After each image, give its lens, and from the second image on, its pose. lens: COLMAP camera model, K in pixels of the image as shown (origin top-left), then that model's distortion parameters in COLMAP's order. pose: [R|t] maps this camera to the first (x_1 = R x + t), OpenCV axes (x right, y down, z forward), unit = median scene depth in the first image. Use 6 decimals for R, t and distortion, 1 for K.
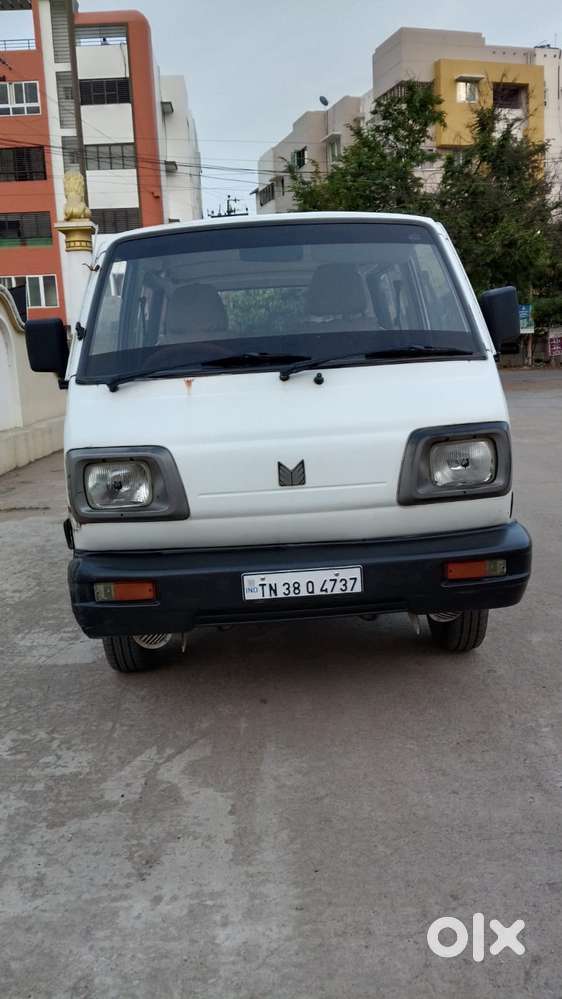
lens RADIAL K [[838.2, 0, 291.0], [0, 838.2, 492.0], [0, 0, 1]] dist [0.082420, -0.148438]
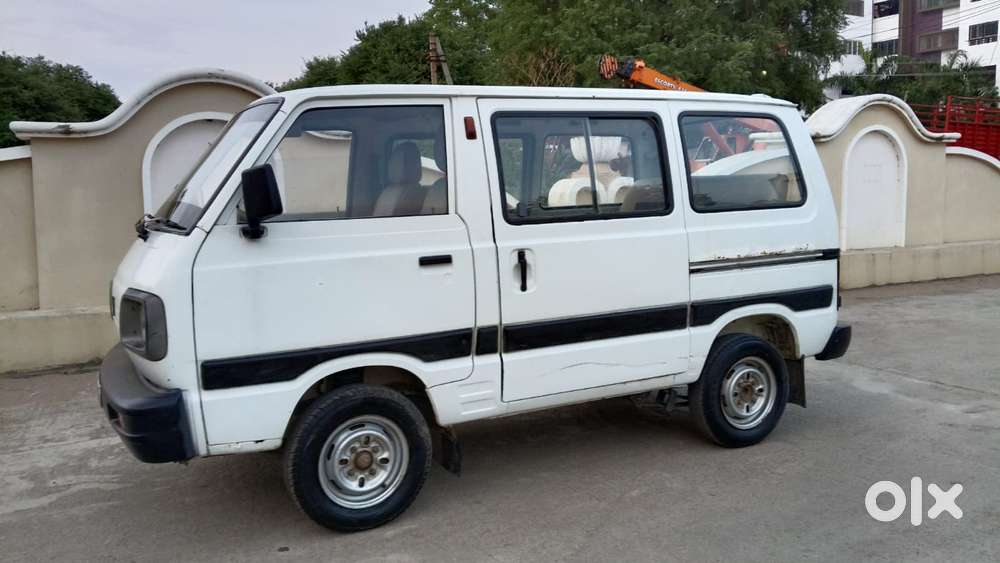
lens RADIAL K [[839.1, 0, 495.9], [0, 839.1, 285.7], [0, 0, 1]] dist [0.082420, -0.148438]
pose [[0.426869, 0.145259, -0.892571, 1.396850], [-0.142822, 0.985457, 0.092071, -0.254199], [0.892964, 0.088177, 0.441407, 0.905194]]
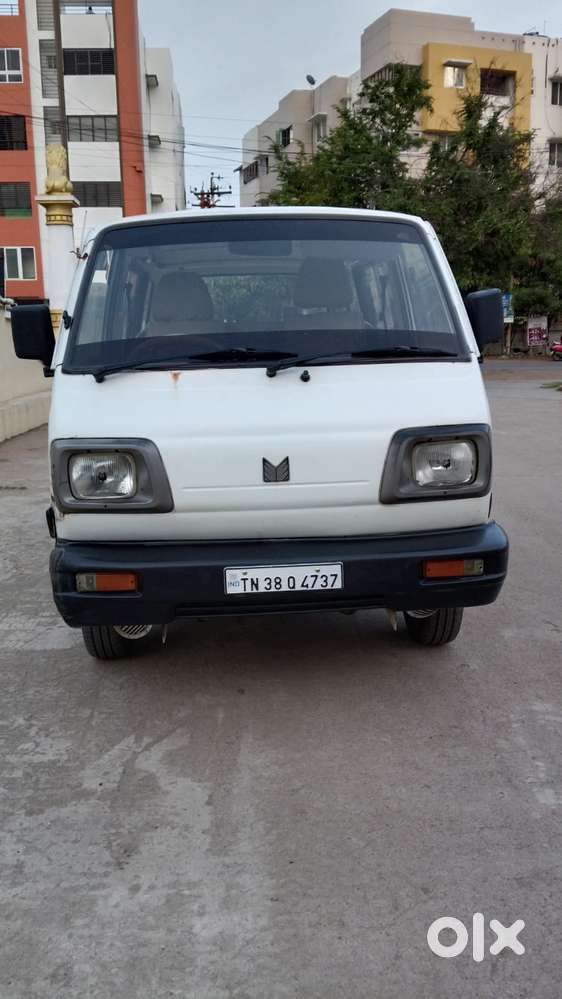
lens RADIAL K [[838.2, 0, 291.8], [0, 838.2, 493.0], [0, 0, 1]] dist [0.082420, -0.148438]
pose [[0.999187, 0.026671, 0.030238, -0.009490], [-0.027358, 0.999371, 0.022555, -0.016737], [-0.029617, -0.023364, 0.999288, -0.010080]]
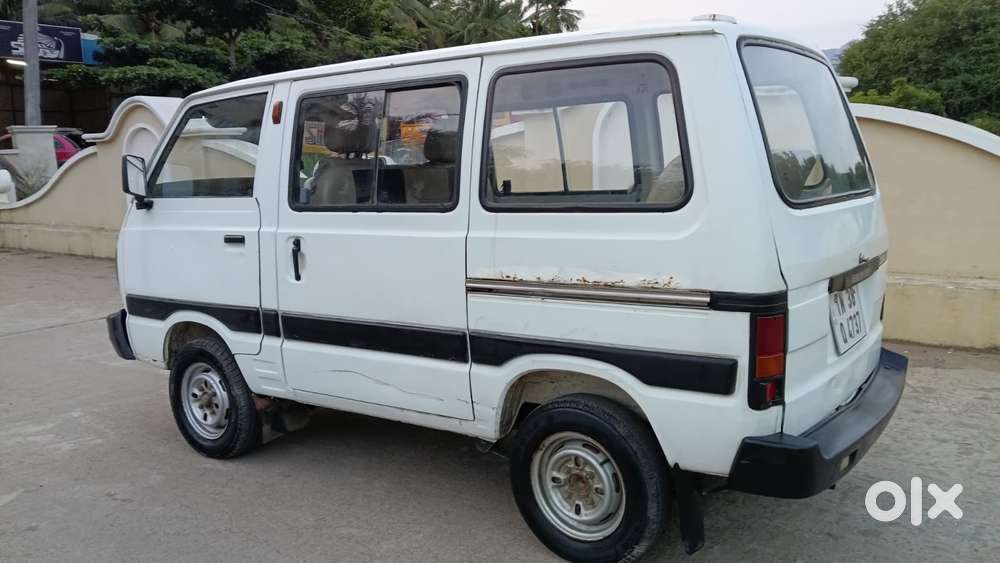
lens RADIAL K [[839.1, 0, 512.7], [0, 839.1, 287.1], [0, 0, 1]] dist [0.082420, -0.148438]
pose [[-0.616104, 0.182903, -0.766135, 1.027266], [-0.067624, 0.956792, 0.282800, -0.502556], [0.784757, 0.226043, -0.577115, 2.504751]]
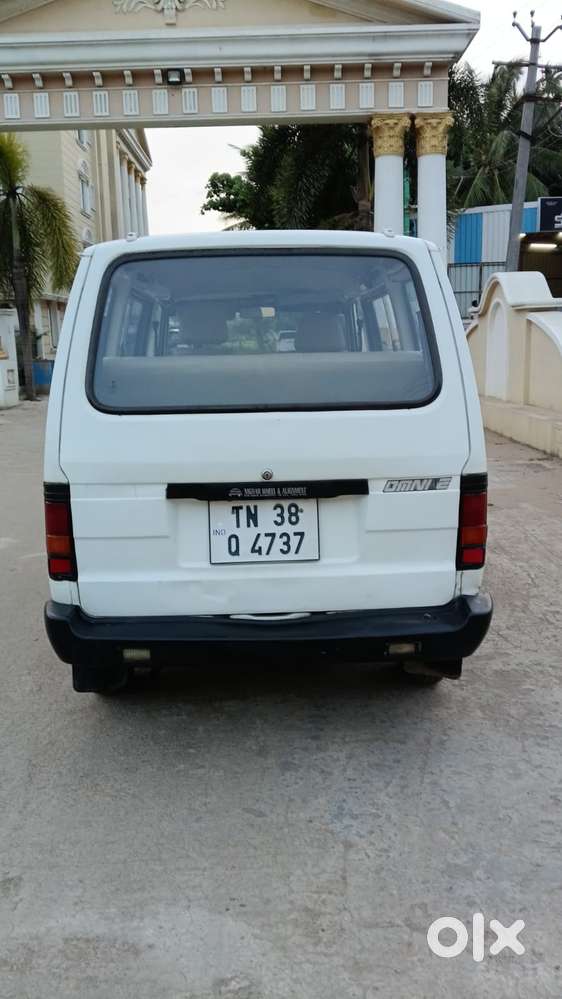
lens RADIAL K [[838.2, 0, 275.6], [0, 838.2, 508.4], [0, 0, 1]] dist [0.082420, -0.148438]
pose [[-0.997332, 0.068908, 0.024076, -0.089512], [0.072983, 0.935758, 0.345008, -0.572104], [0.001245, 0.345845, -0.938291, 3.178774]]
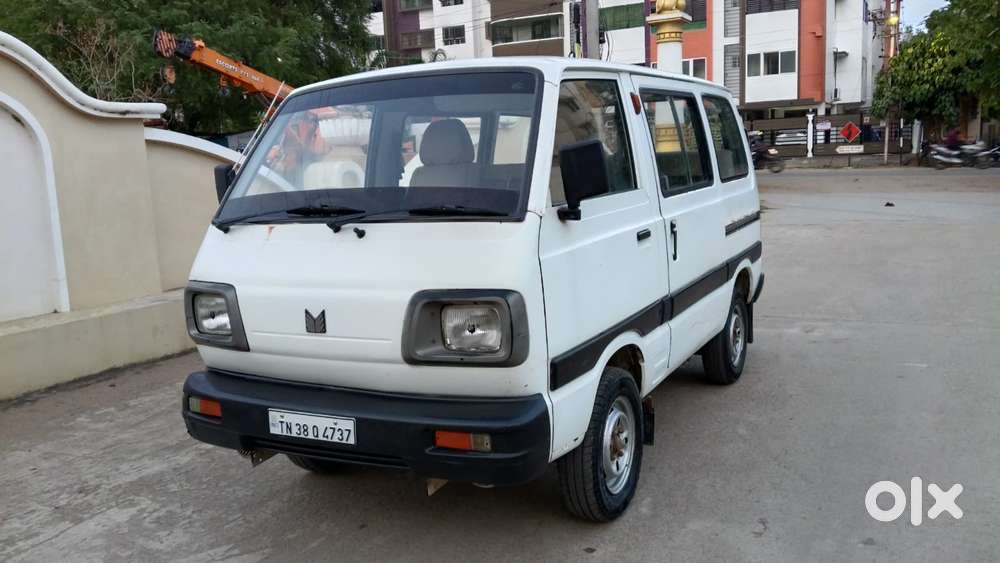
lens RADIAL K [[839.1, 0, 507.0], [0, 839.1, 285.0], [0, 0, 1]] dist [0.082420, -0.148438]
pose [[0.863084, 0.086944, -0.497521, 0.704911], [-0.078339, 0.996195, 0.038189, -0.122473], [0.498948, 0.006015, 0.866611, 0.189628]]
